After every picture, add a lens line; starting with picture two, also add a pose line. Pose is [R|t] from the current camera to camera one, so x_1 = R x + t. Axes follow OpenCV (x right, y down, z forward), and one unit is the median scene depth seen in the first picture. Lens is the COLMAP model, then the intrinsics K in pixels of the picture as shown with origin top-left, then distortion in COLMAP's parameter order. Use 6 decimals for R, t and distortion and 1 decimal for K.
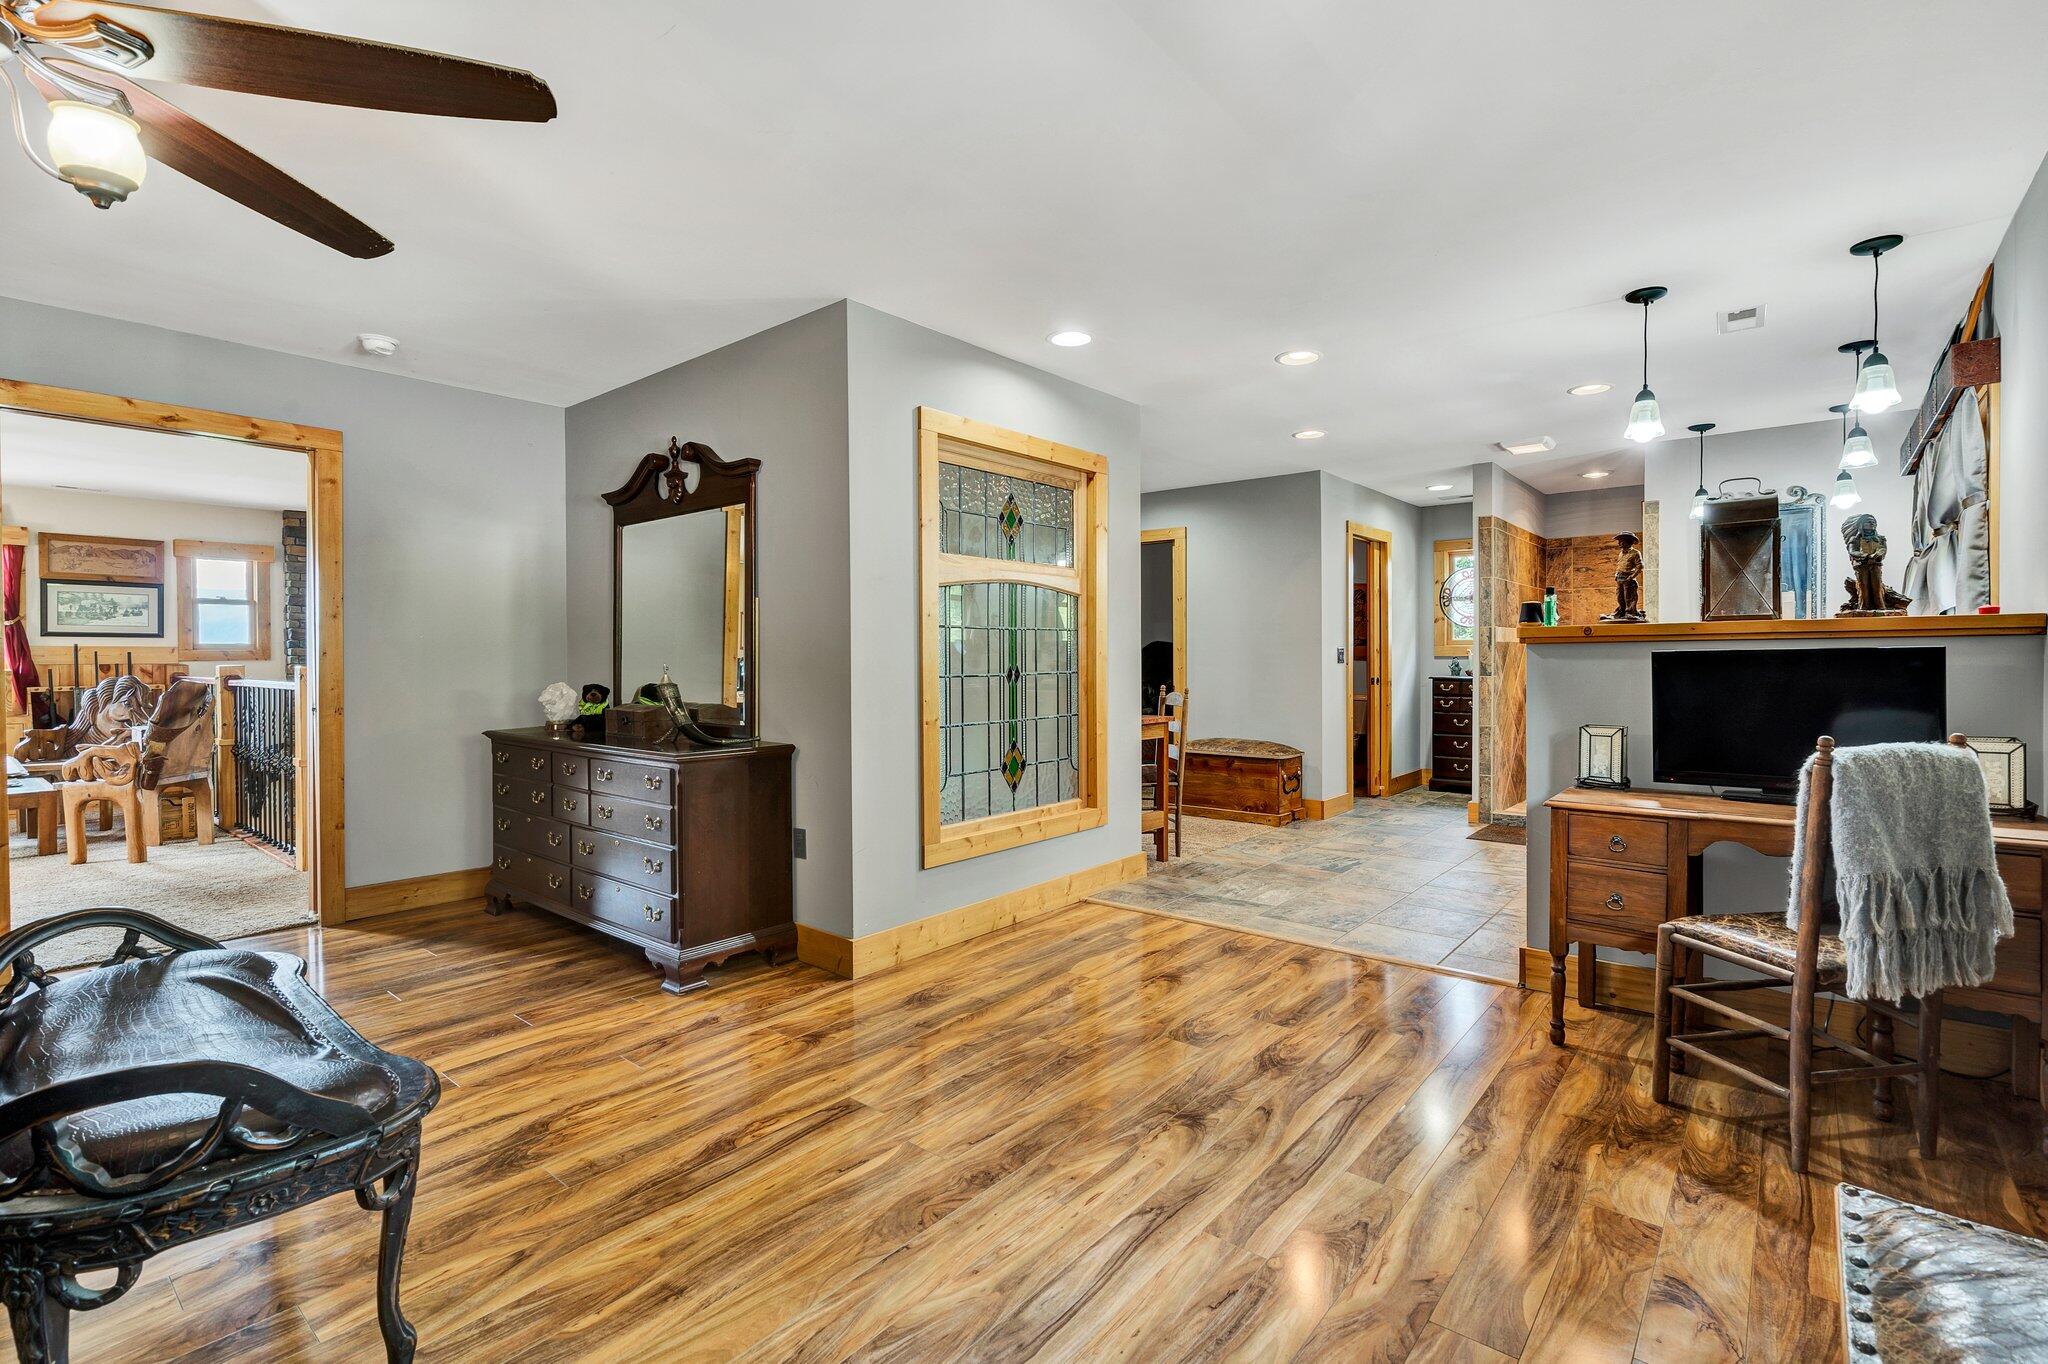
lens RADIAL K [[921.6, 0, 1030.6], [0, 921.6, 675.9], [0, 0, 1]] dist [-0.005339, 0.002117]
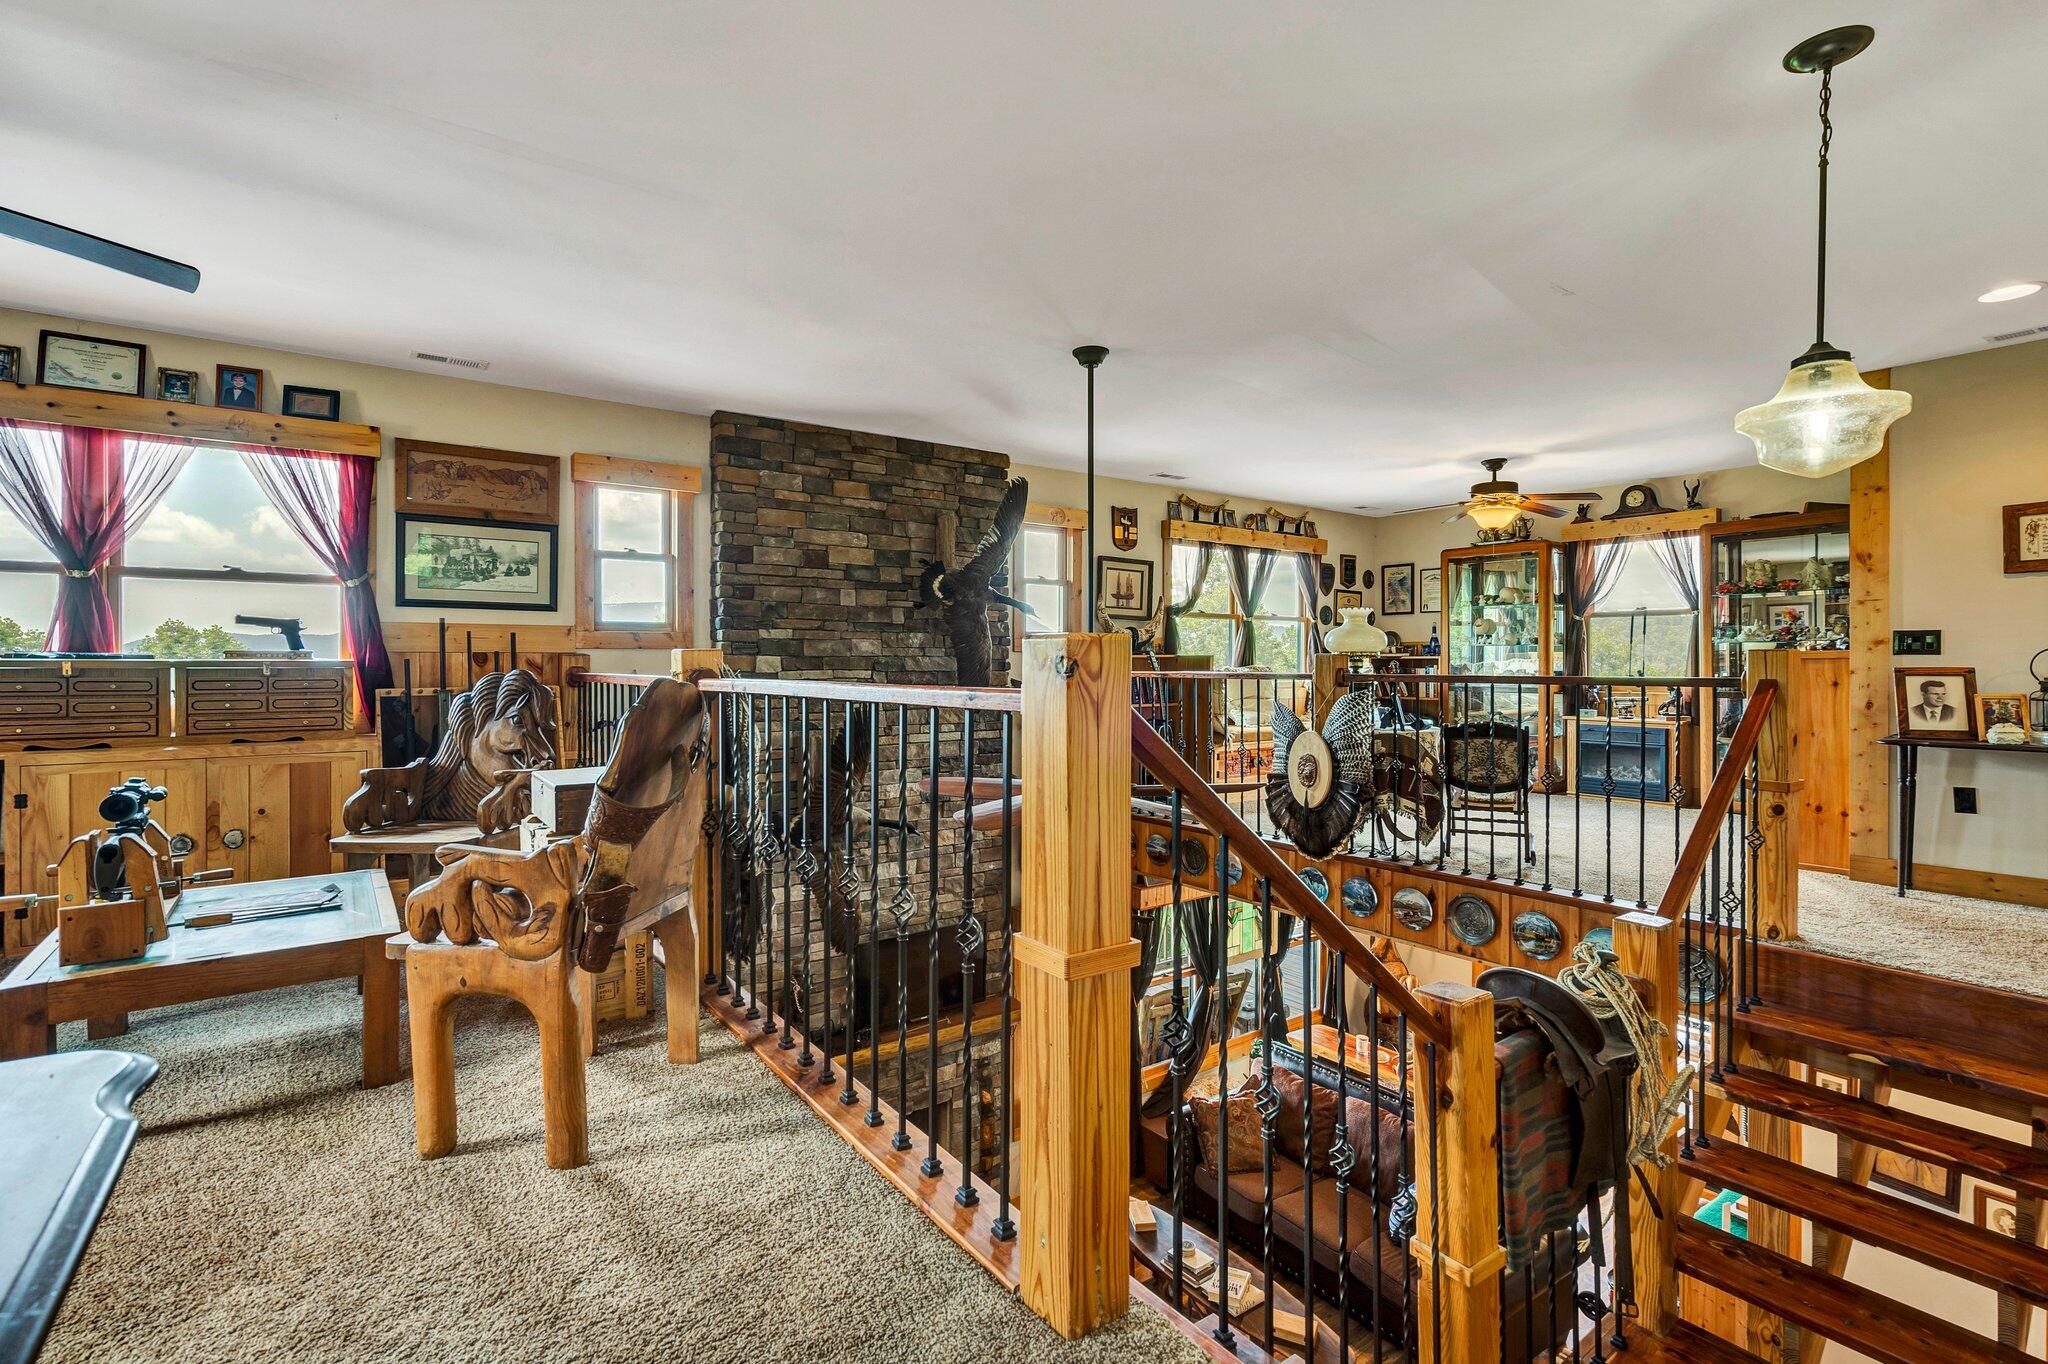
lens RADIAL K [[921.6, 0, 1016.3], [0, 921.6, 673.1], [0, 0, 1]] dist [-0.005339, 0.002117]
pose [[0.968938, 0.003232, -0.247281, -0.517397], [-0.005093, 0.999963, -0.006887, 0.003824], [0.247249, 0.007932, 0.968919, 0.501151]]
